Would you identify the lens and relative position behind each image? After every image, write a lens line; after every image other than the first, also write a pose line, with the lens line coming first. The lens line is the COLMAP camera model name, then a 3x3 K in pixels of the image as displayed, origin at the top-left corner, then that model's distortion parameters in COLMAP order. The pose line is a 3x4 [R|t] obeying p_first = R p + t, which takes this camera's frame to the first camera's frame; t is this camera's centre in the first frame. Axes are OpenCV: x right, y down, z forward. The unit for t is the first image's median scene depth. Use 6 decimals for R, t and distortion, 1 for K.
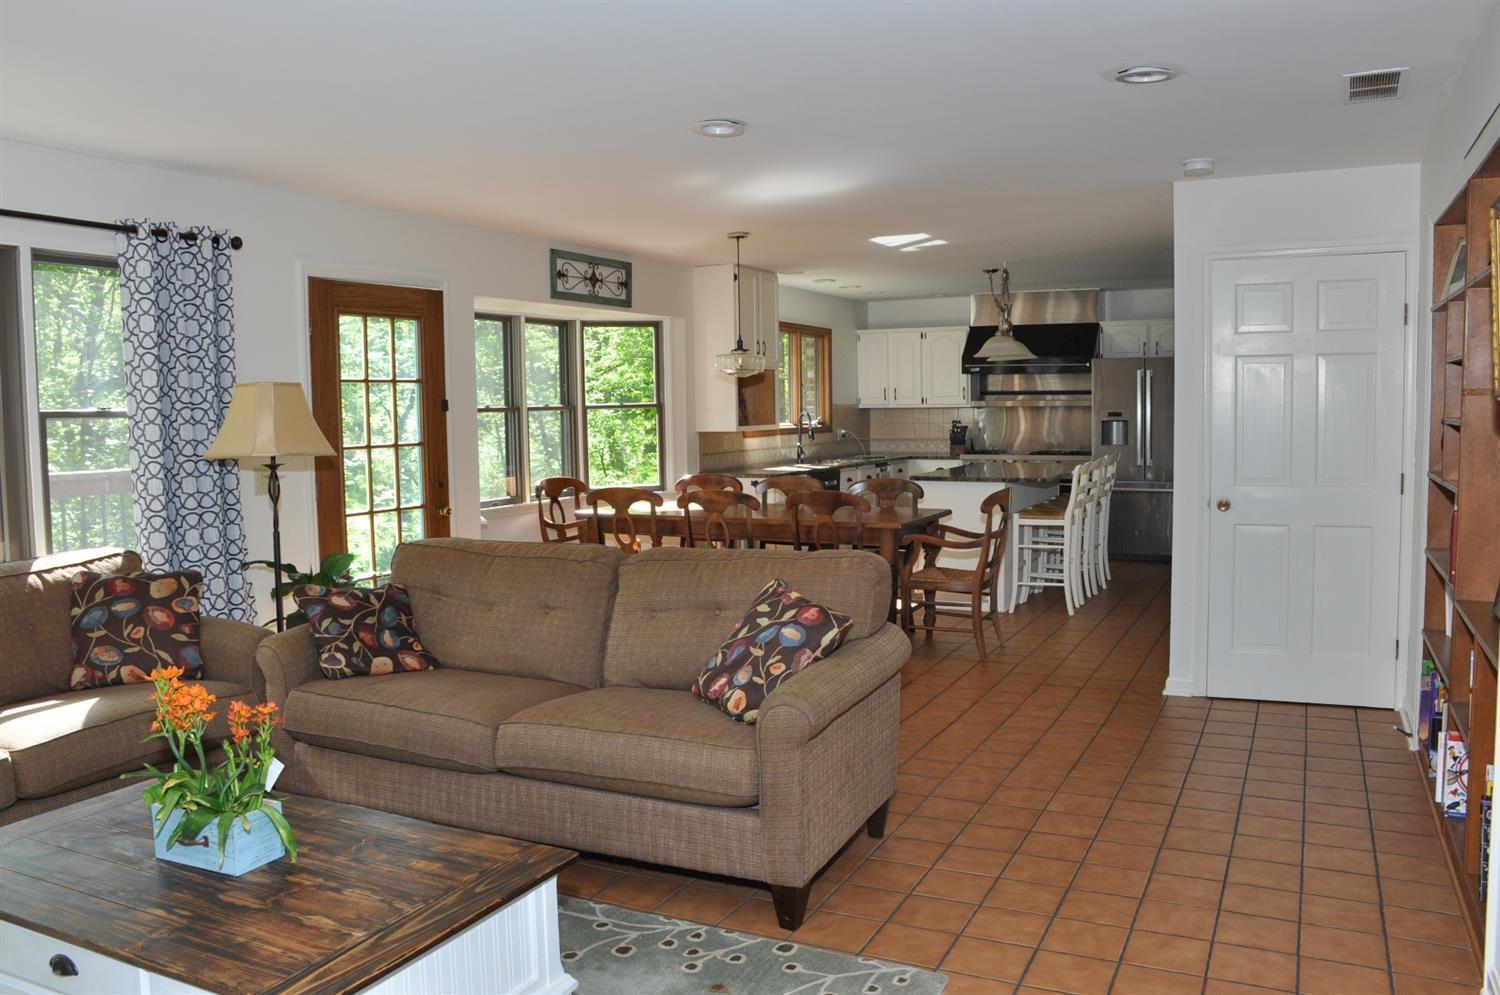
lens RADIAL K [[1180.6, 0, 741.2], [0, 1180.6, 498.7], [0, 0, 1]] dist [-0.146223, 0.108847]
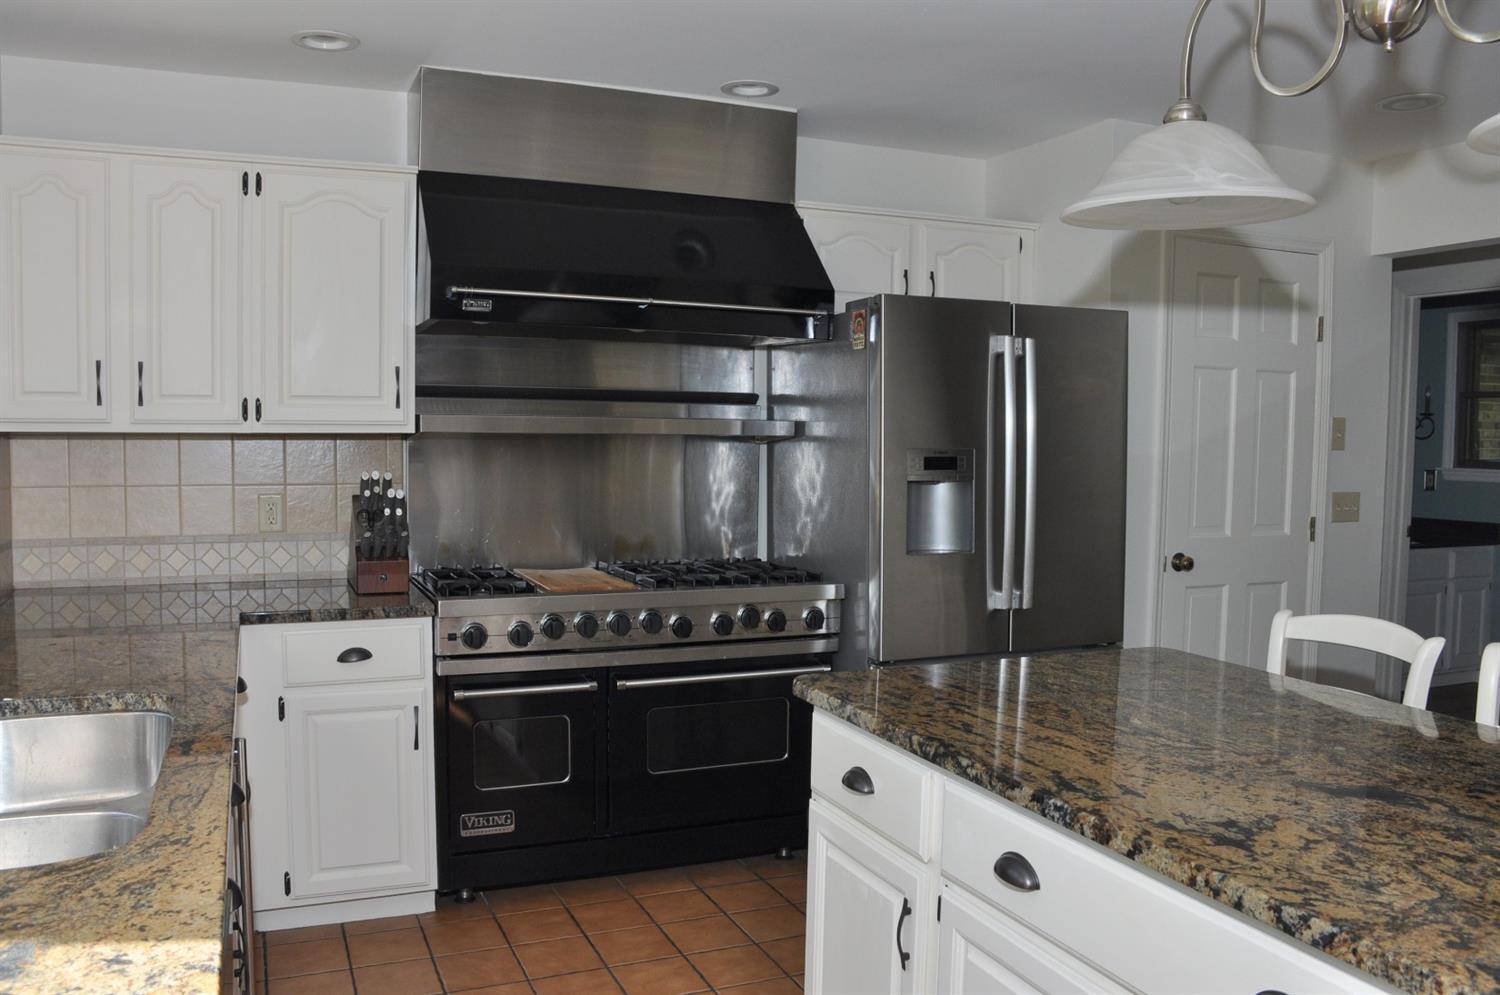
lens RADIAL K [[1180.6, 0, 741.2], [0, 1180.6, 498.7], [0, 0, 1]] dist [-0.146223, 0.108847]
pose [[0.654197, -0.024023, 0.755942, 0.031475], [0.038048, 0.999275, -0.001171, -0.091610], [-0.755366, 0.029528, 0.654637, 1.170812]]
